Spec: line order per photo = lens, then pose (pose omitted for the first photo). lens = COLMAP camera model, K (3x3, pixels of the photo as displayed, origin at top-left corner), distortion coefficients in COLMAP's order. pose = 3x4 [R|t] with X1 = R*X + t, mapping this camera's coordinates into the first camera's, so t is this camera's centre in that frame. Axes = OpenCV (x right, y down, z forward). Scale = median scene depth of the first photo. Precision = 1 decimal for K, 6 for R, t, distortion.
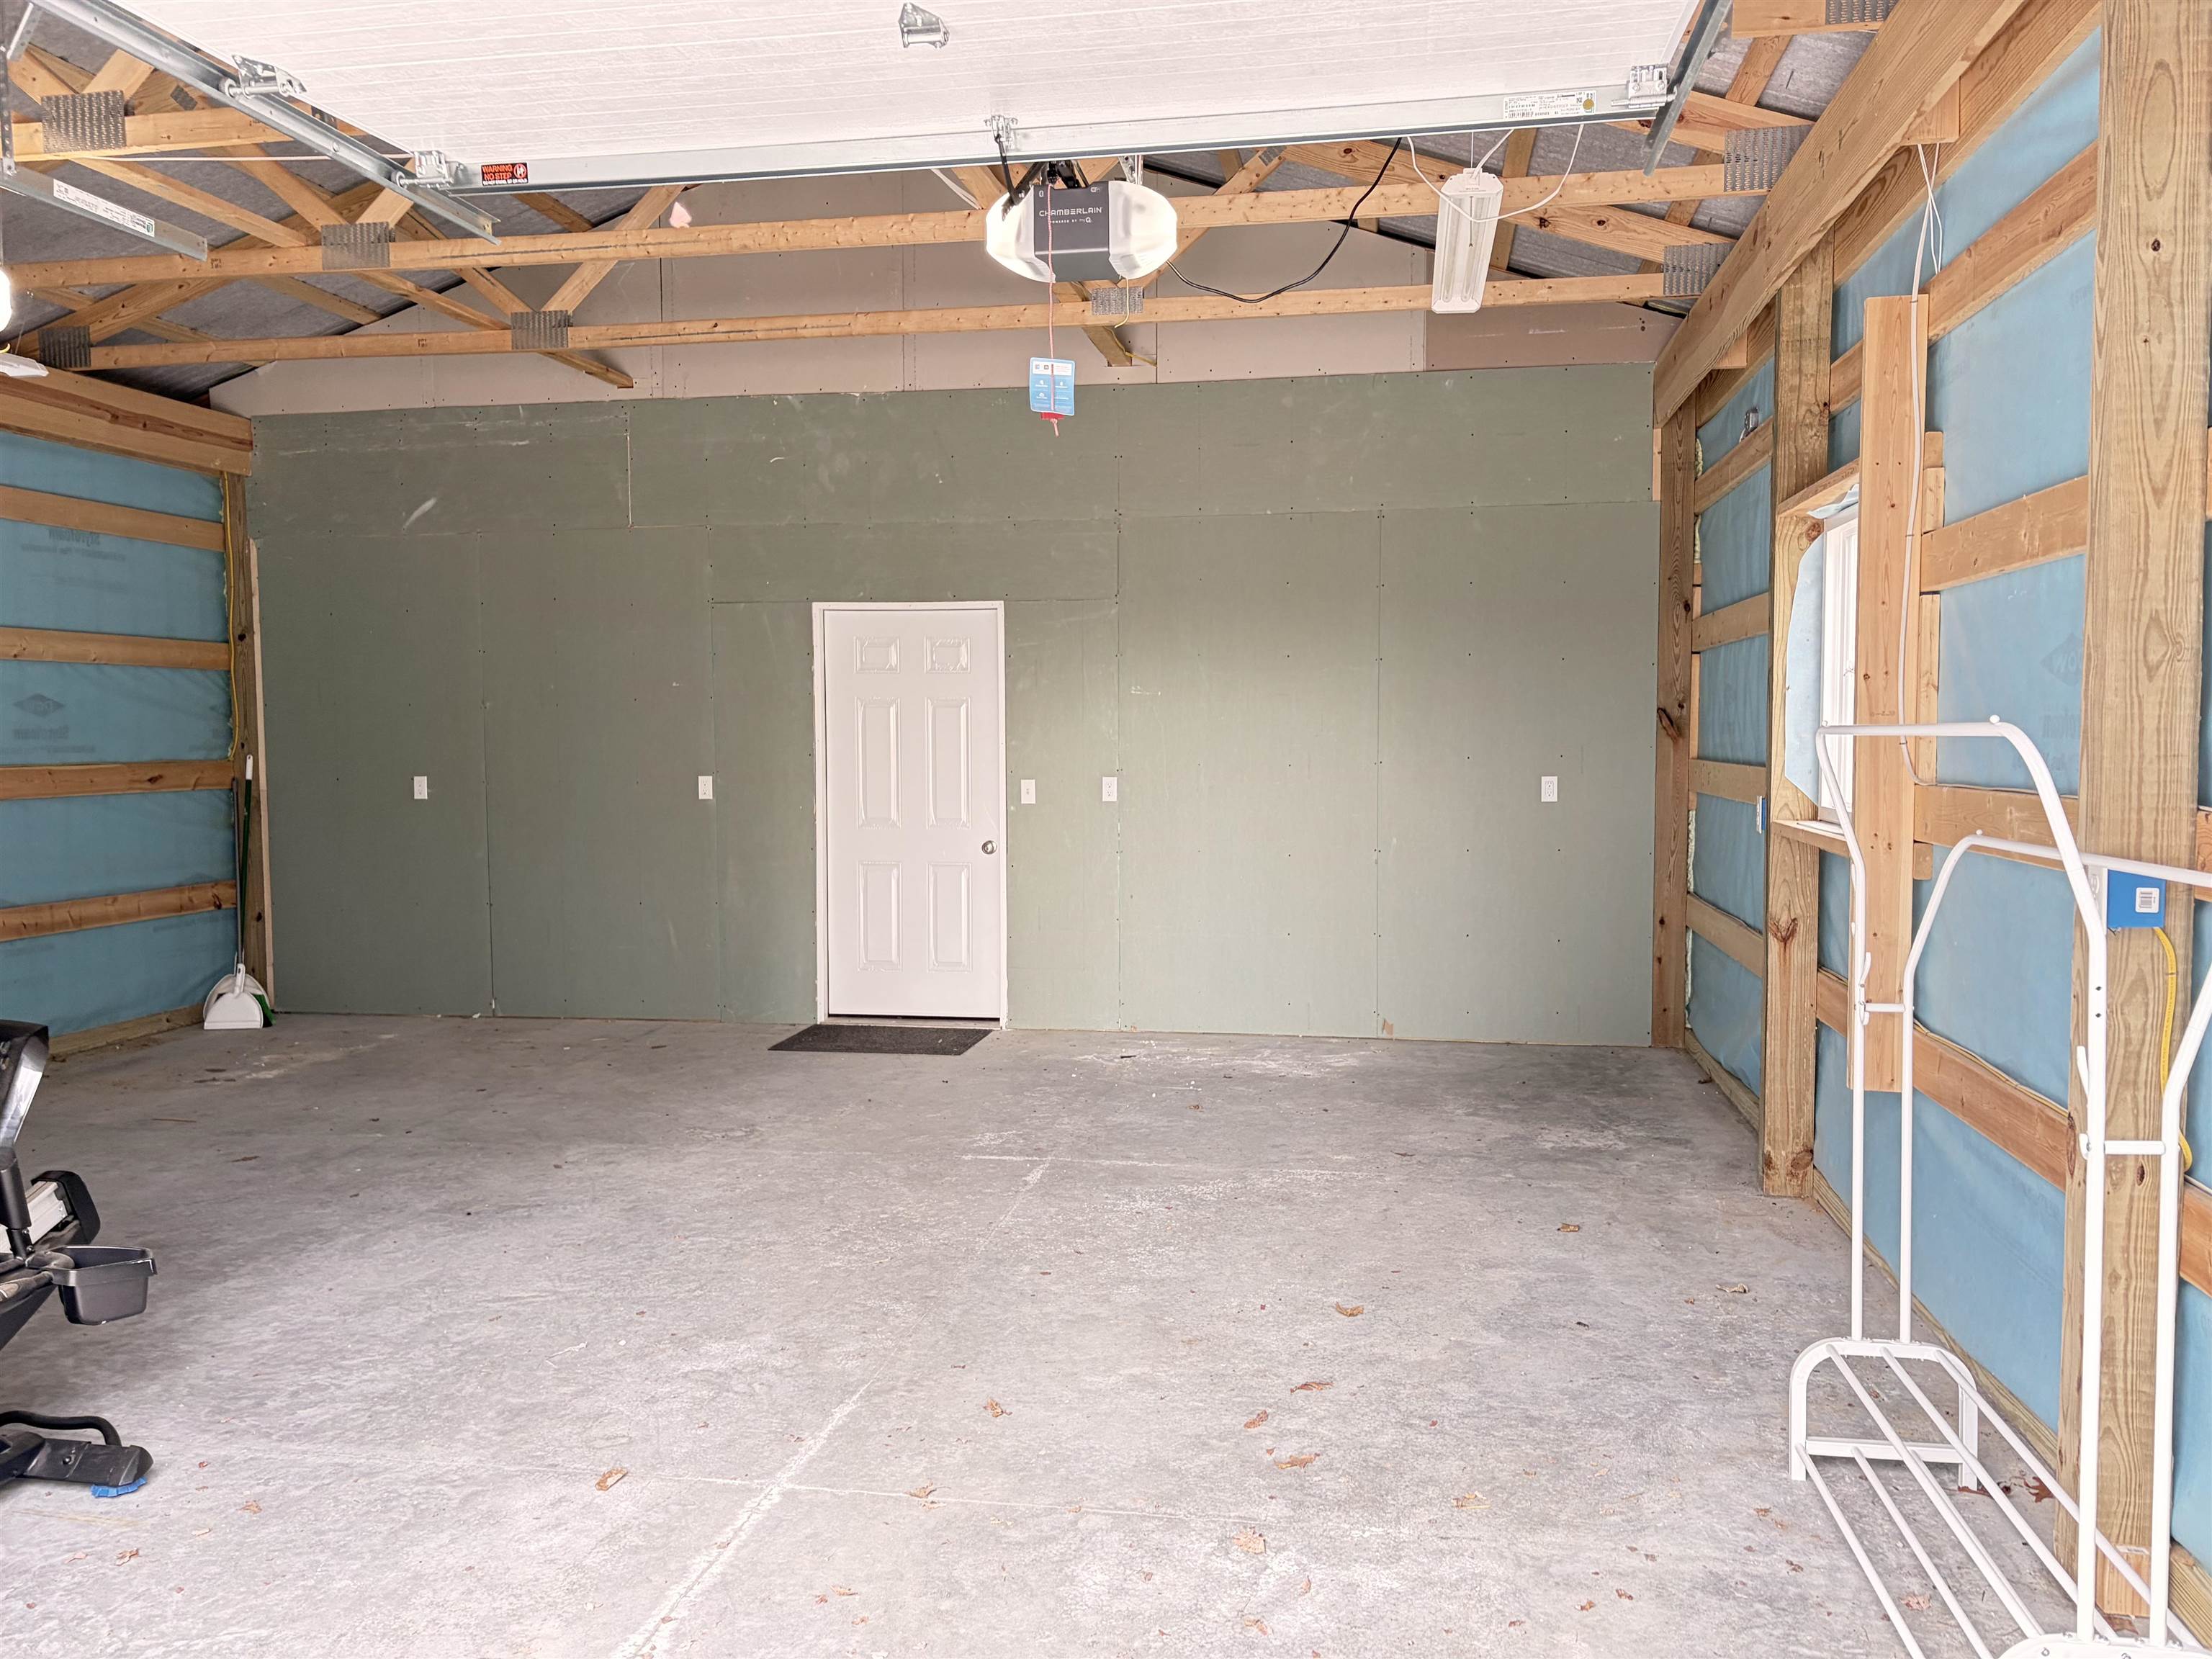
lens RADIAL K [[1682.5, 0, 1110.5], [0, 1682.5, 819.2], [0, 0, 1]] dist [0.034799, -0.024444]
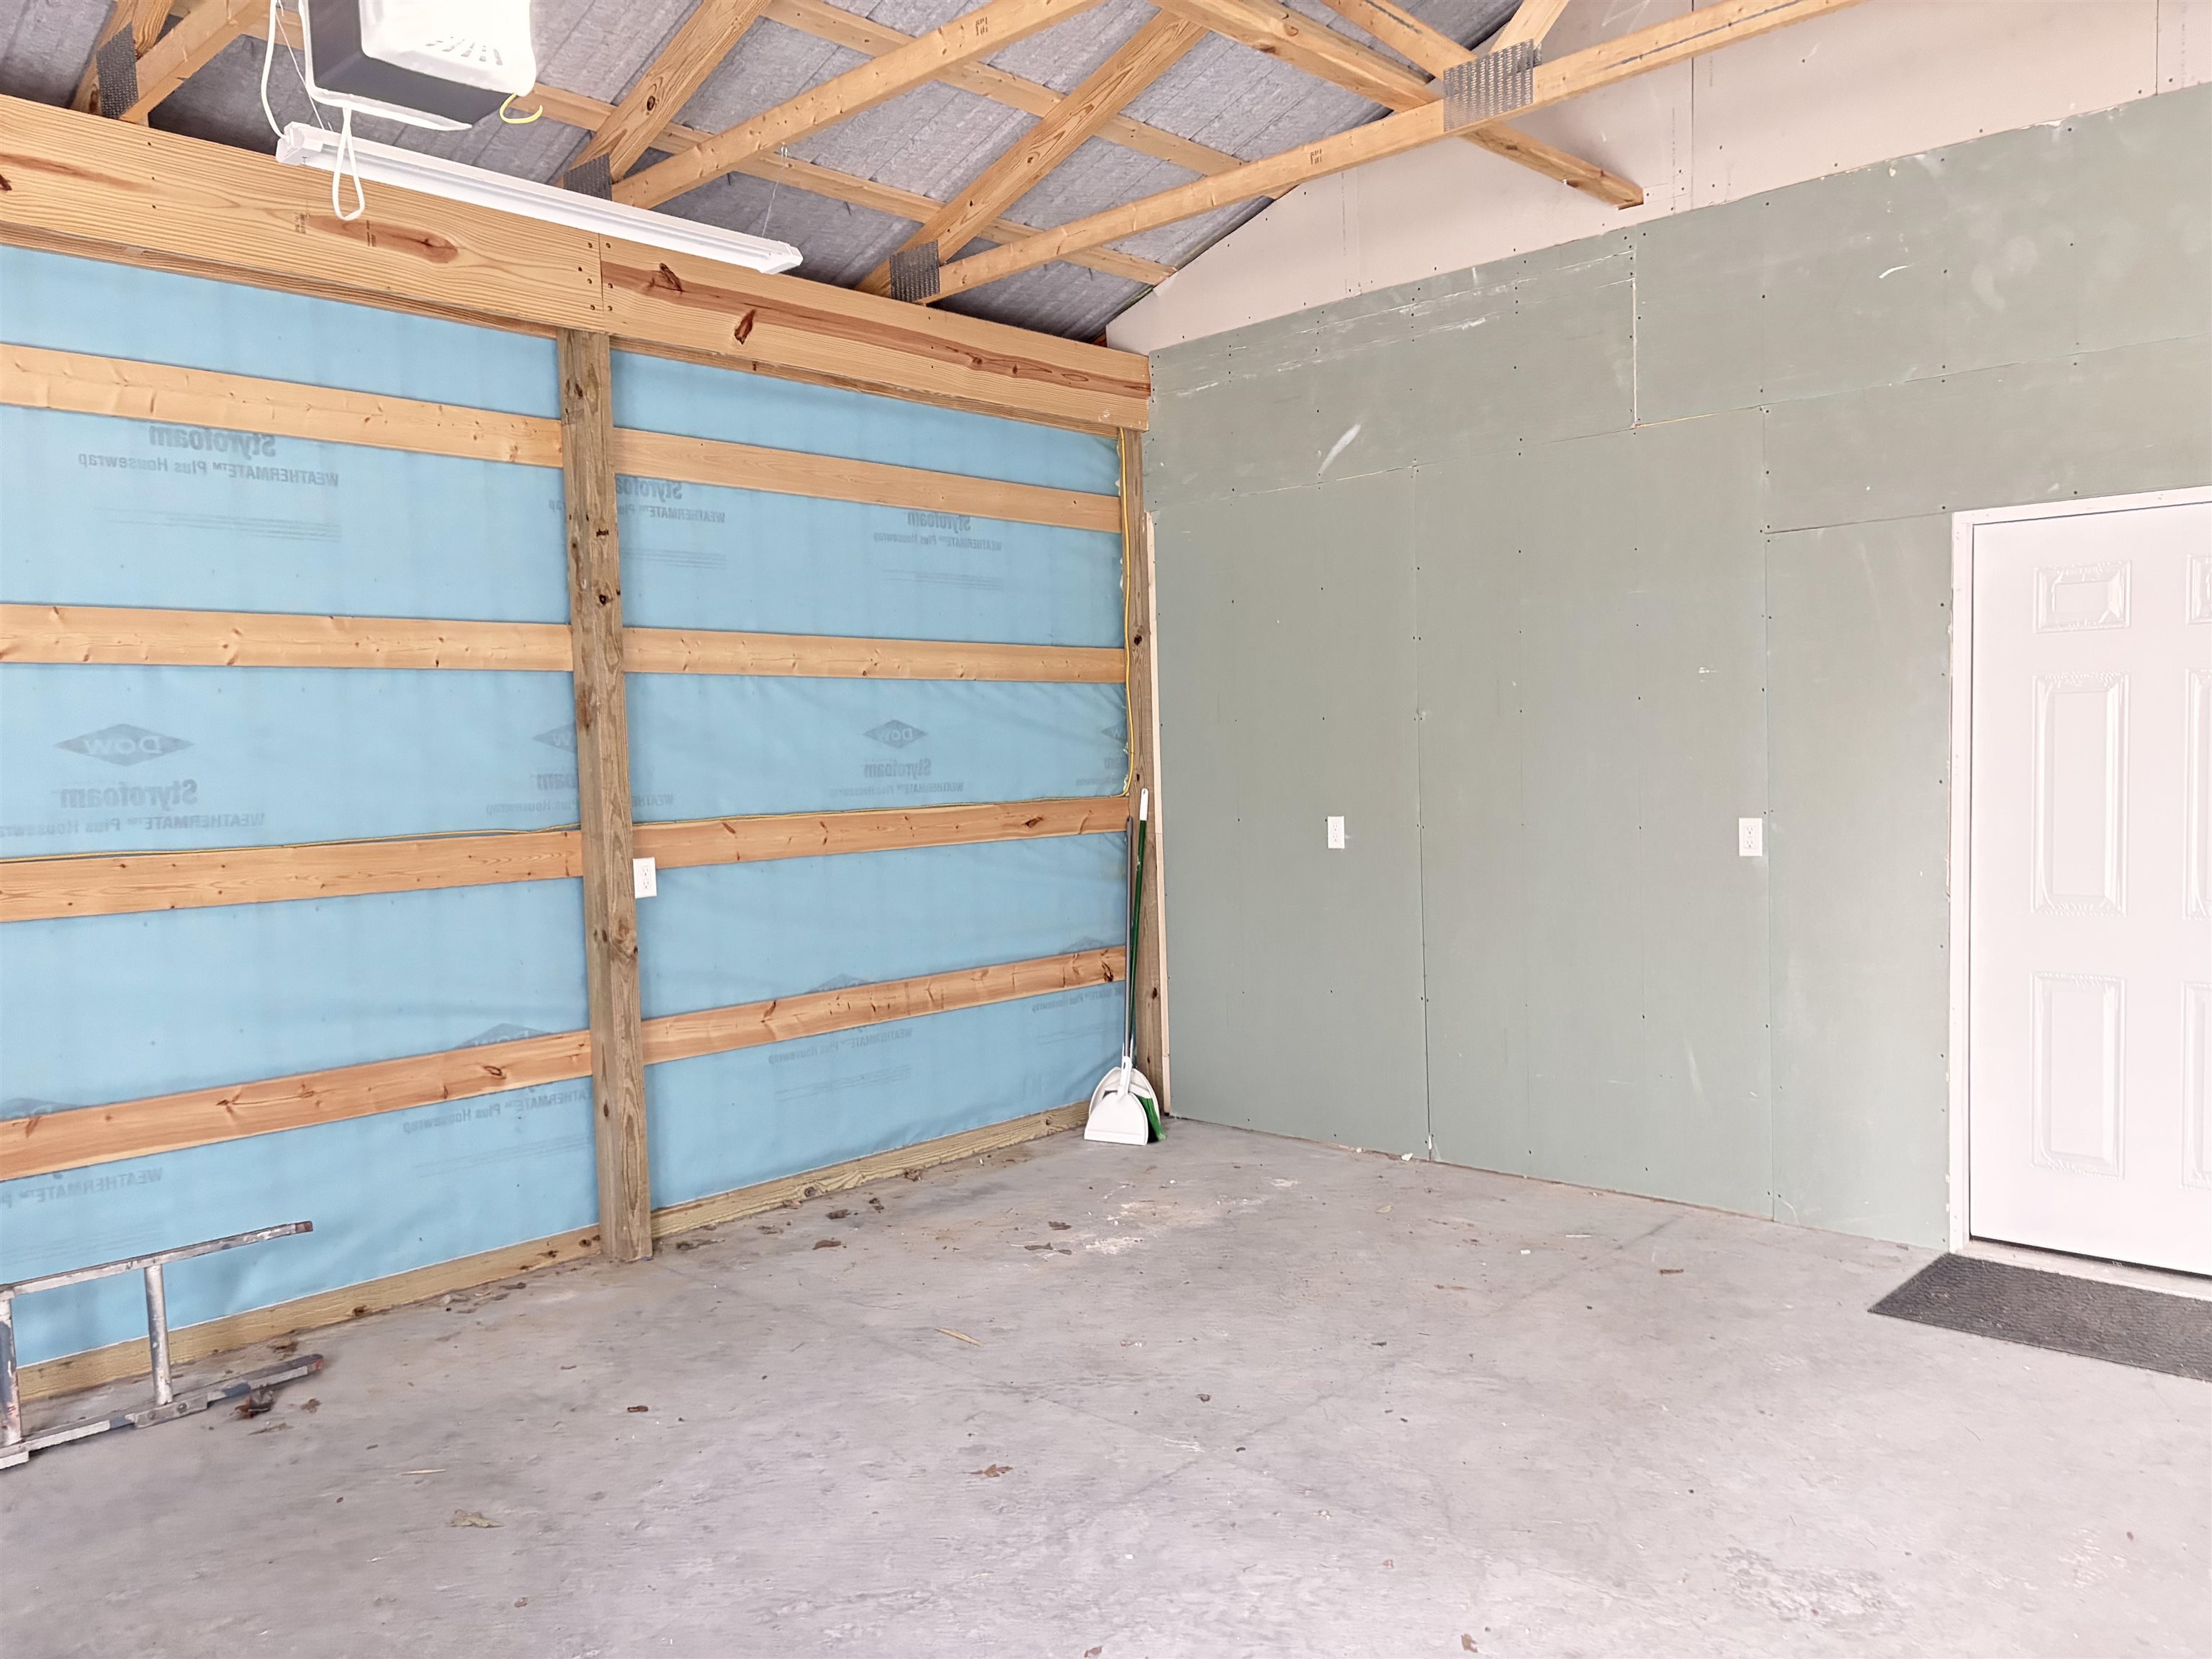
lens RADIAL K [[1682.5, 0, 1118.9], [0, 1682.5, 876.4], [0, 0, 1]] dist [0.034799, -0.024444]
pose [[0.840541, 0.019444, -0.541398, -0.099955], [-0.003057, 0.999510, 0.031151, -0.022773], [0.541739, -0.024529, 0.840189, 0.356783]]
